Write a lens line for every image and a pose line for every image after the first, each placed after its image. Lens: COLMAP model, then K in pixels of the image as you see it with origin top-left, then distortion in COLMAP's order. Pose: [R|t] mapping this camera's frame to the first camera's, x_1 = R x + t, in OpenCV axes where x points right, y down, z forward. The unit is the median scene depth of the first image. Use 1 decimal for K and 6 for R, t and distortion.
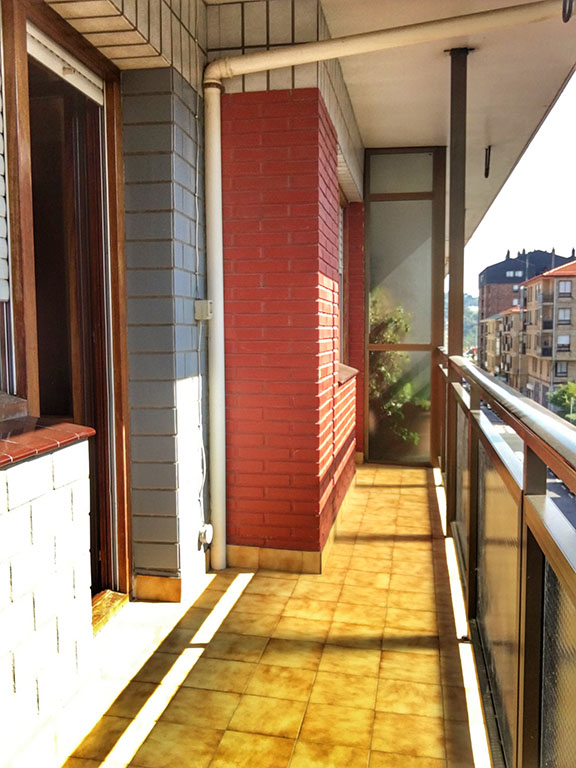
lens RADIAL K [[711.2, 0, 292.3], [0, 711.2, 384.8], [0, 0, 1]] dist [-0.007193, 0.000000]
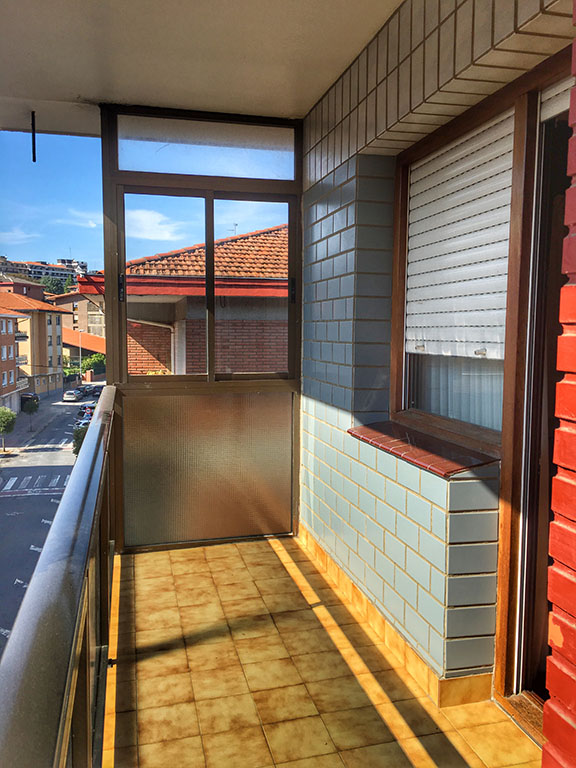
lens RADIAL K [[659.7, 0, 284.6], [0, 659.7, 379.4], [0, 0, 1]] dist [0.040684, -0.025873]
pose [[-0.918855, 0.031471, -0.393338, 0.303433], [-0.030892, 0.988018, 0.151218, -0.194362], [0.393383, 0.151099, -0.906873, 1.491039]]
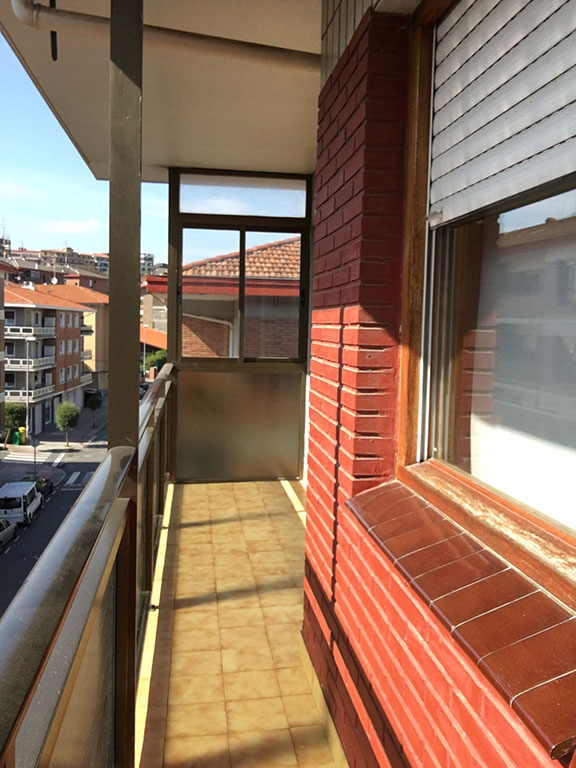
lens RADIAL K [[711.2, 0, 292.9], [0, 711.2, 384.7], [0, 0, 1]] dist [-0.007193, 0.000000]
pose [[-0.951615, 0.006476, -0.307224, 0.400276], [-0.044371, 0.986405, 0.158231, -0.251670], [0.304072, 0.164206, -0.938391, 2.241576]]
